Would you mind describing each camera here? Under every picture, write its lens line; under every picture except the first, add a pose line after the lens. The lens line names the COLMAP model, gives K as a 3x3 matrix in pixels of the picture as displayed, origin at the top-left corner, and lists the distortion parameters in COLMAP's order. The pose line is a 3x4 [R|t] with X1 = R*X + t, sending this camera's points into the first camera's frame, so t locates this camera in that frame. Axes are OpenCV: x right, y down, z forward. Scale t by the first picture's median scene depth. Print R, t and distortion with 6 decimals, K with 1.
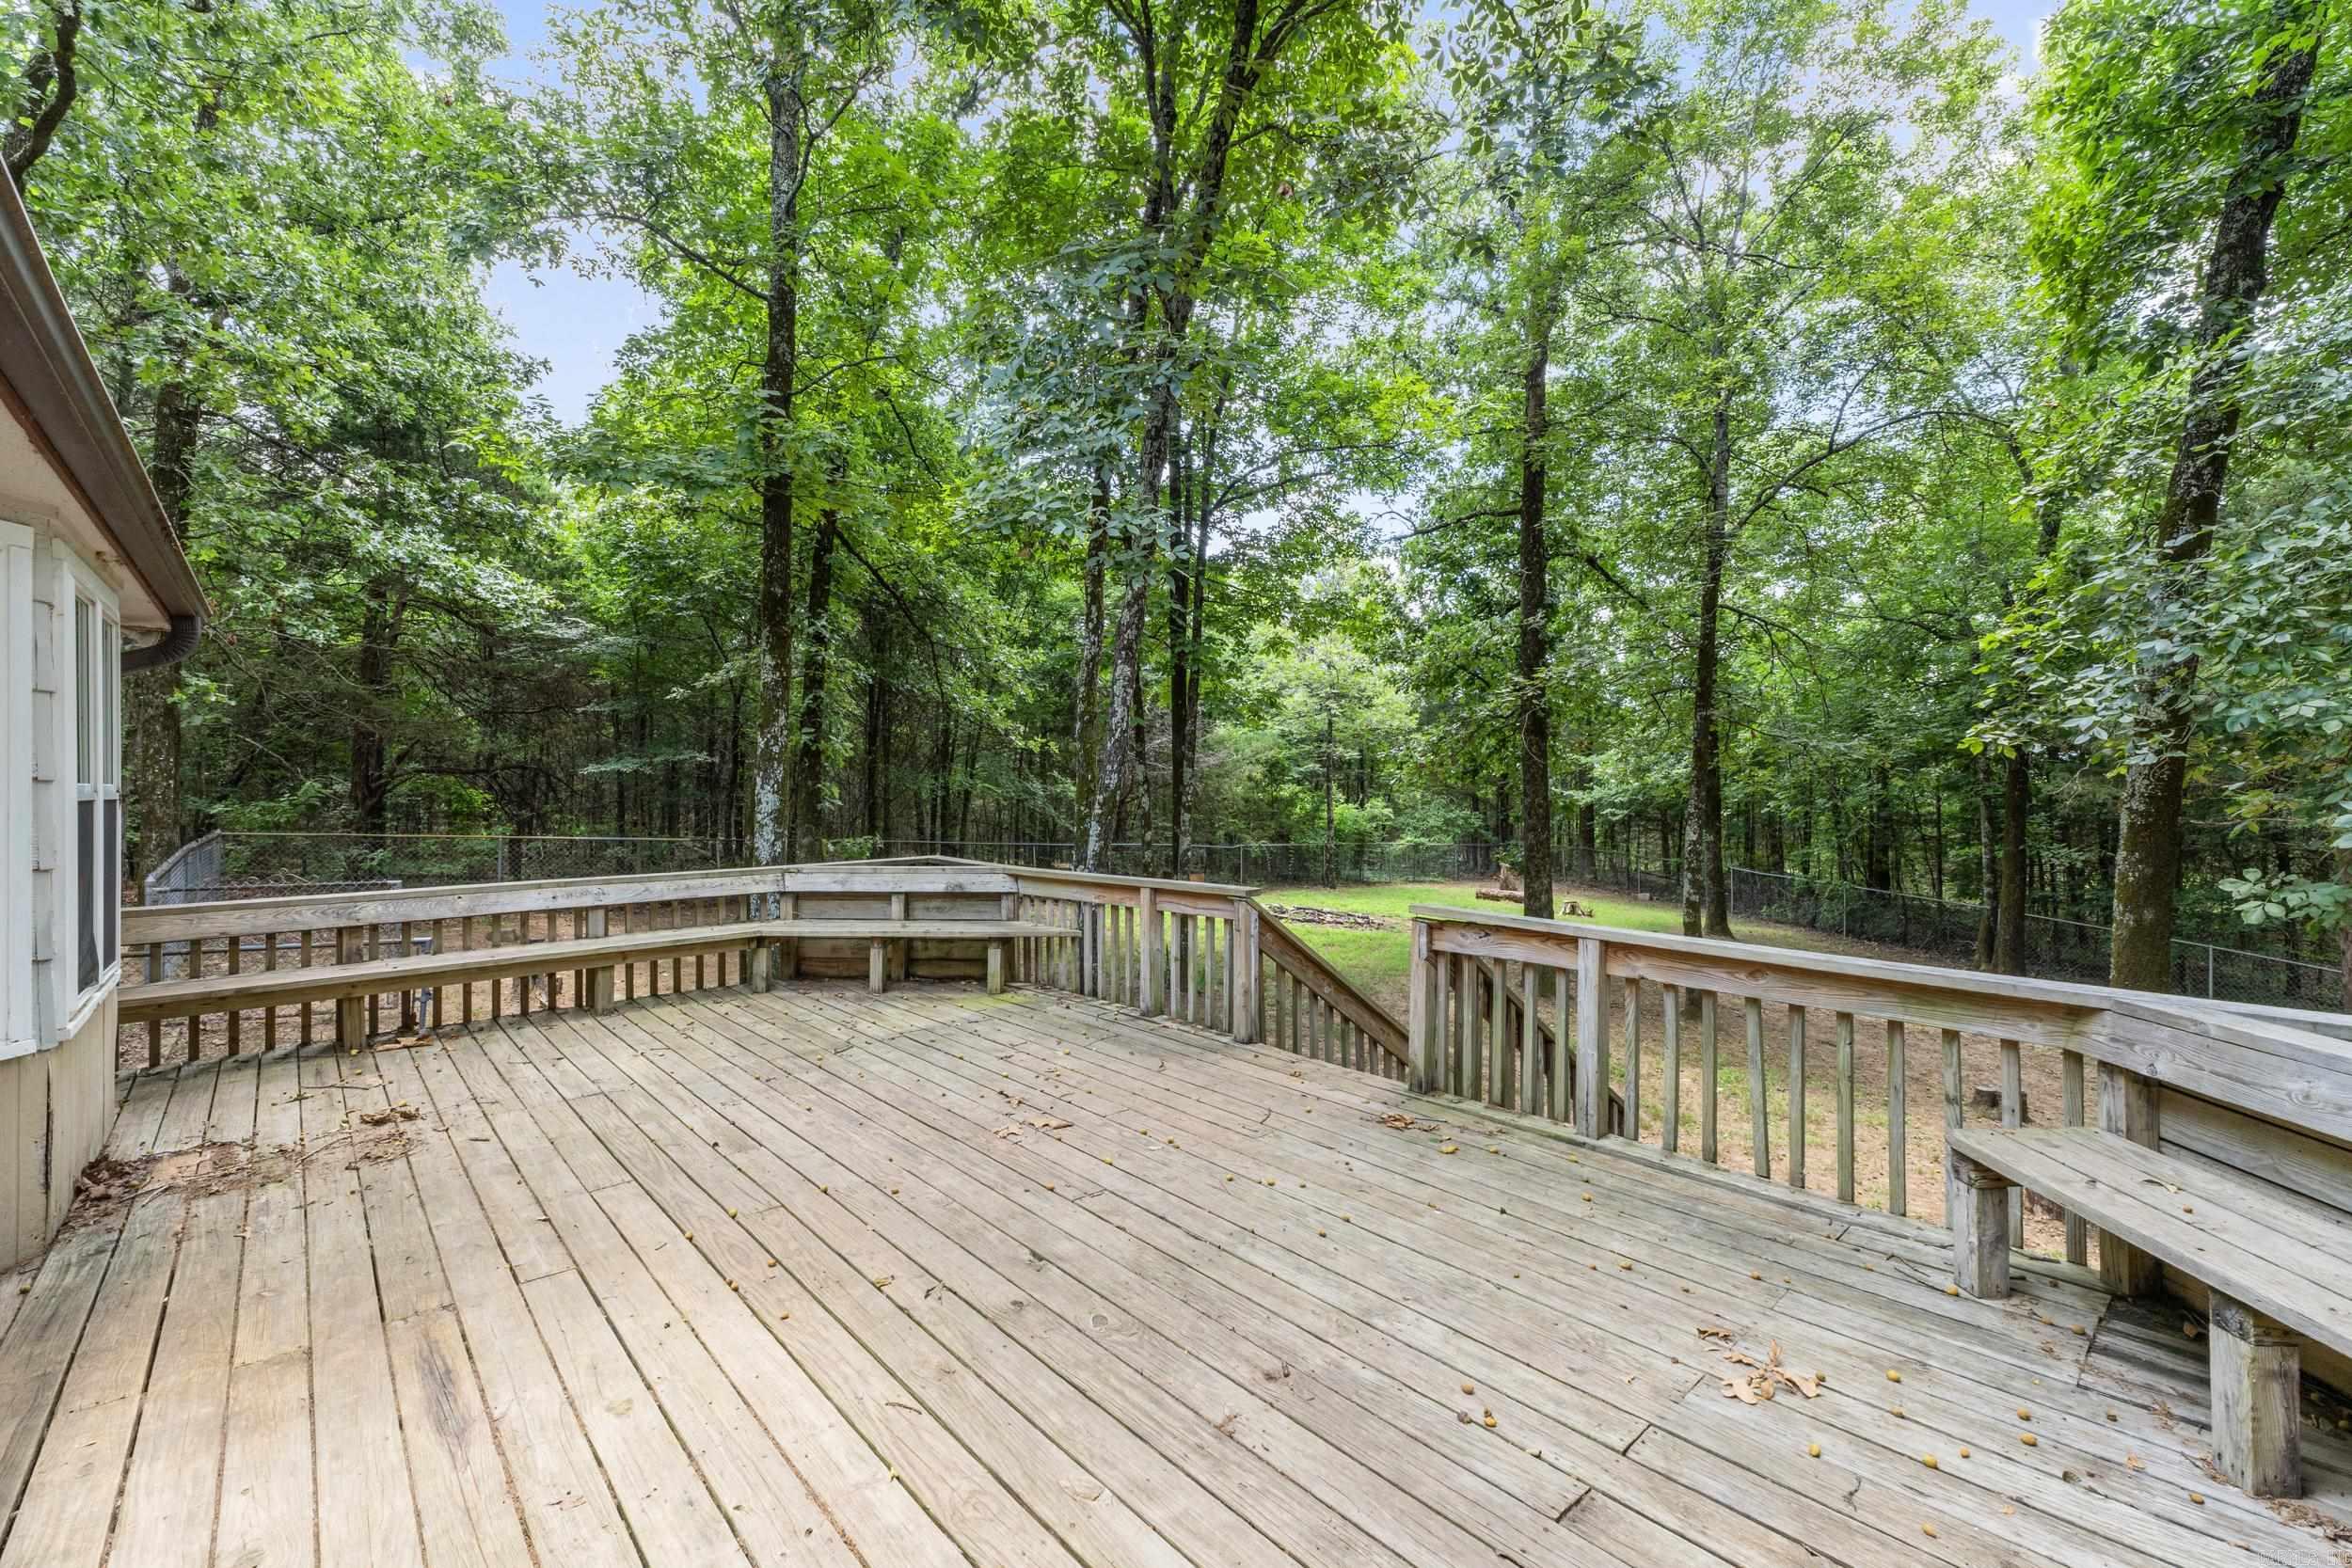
lens RADIAL K [[1002.4, 0, 1180.7], [0, 1002.4, 752.5], [0, 0, 1]] dist [0.008335, -0.000233]
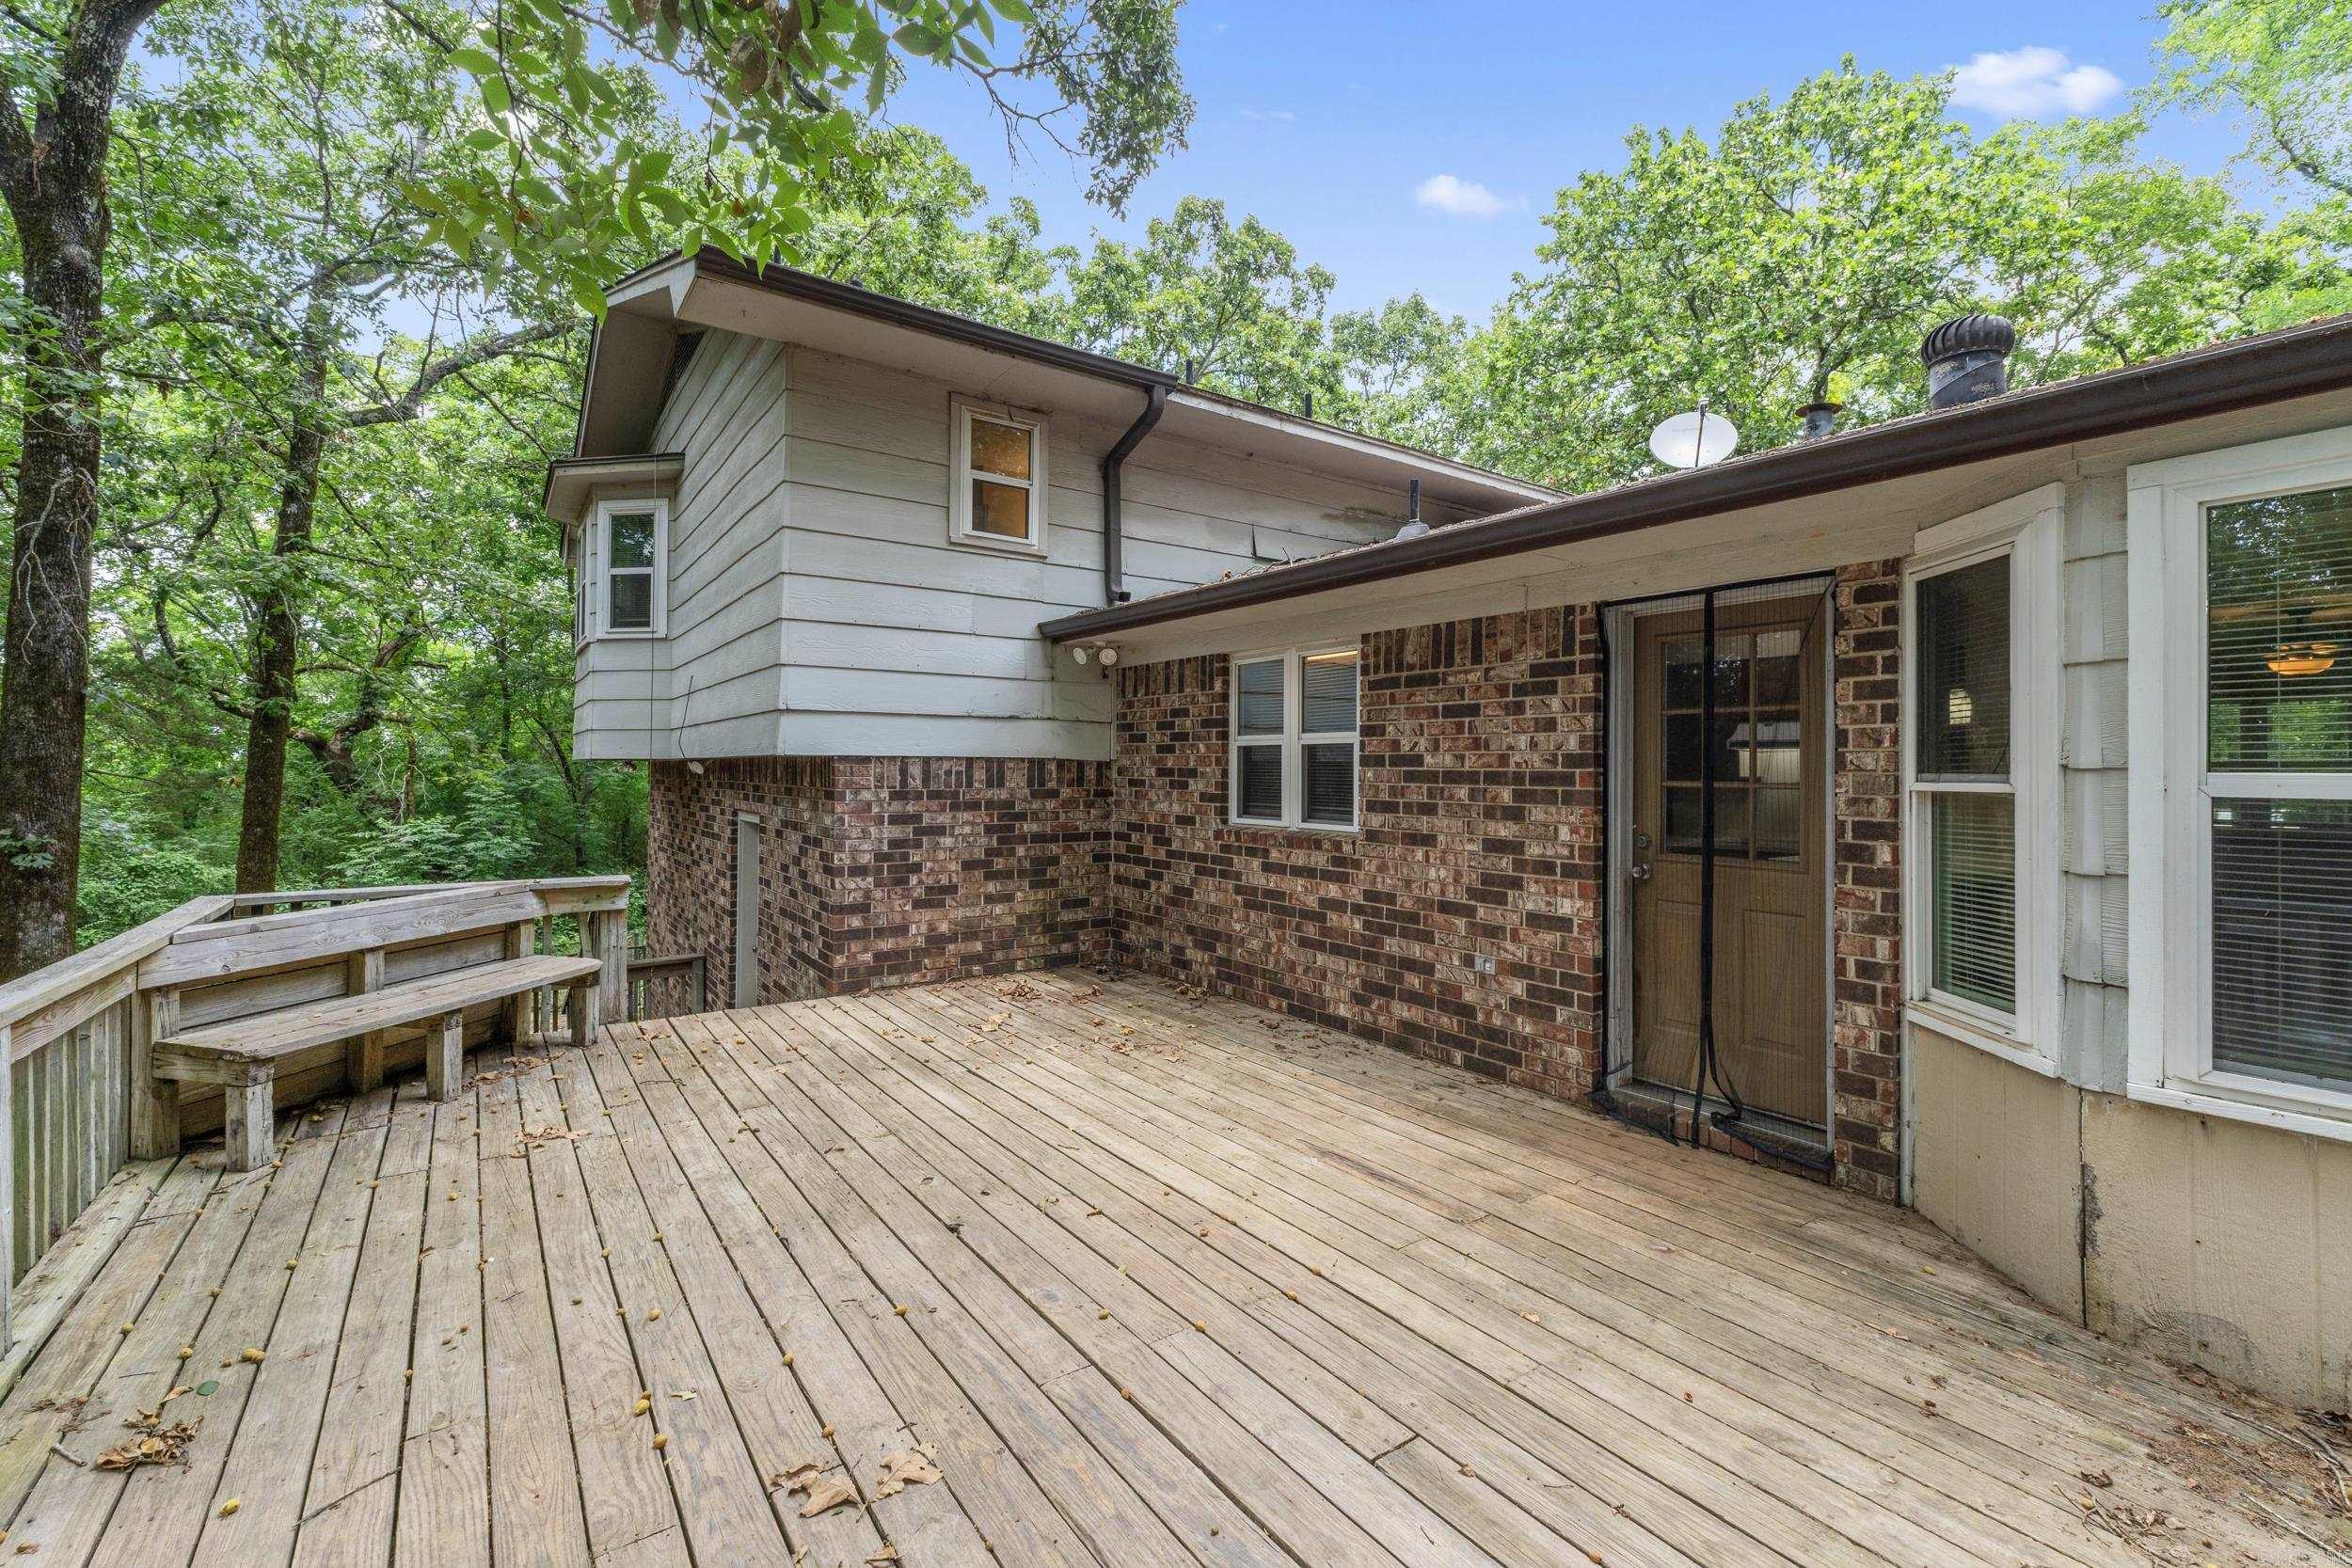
lens RADIAL K [[1002.4, 0, 1180.7], [0, 1002.4, 752.5], [0, 0, 1]] dist [0.008335, -0.000233]
pose [[-0.994222, 0.001684, 0.107326, -0.519221], [-0.003532, 0.998822, -0.048387, 0.065206], [-0.107281, -0.048487, -0.993046, 2.161930]]
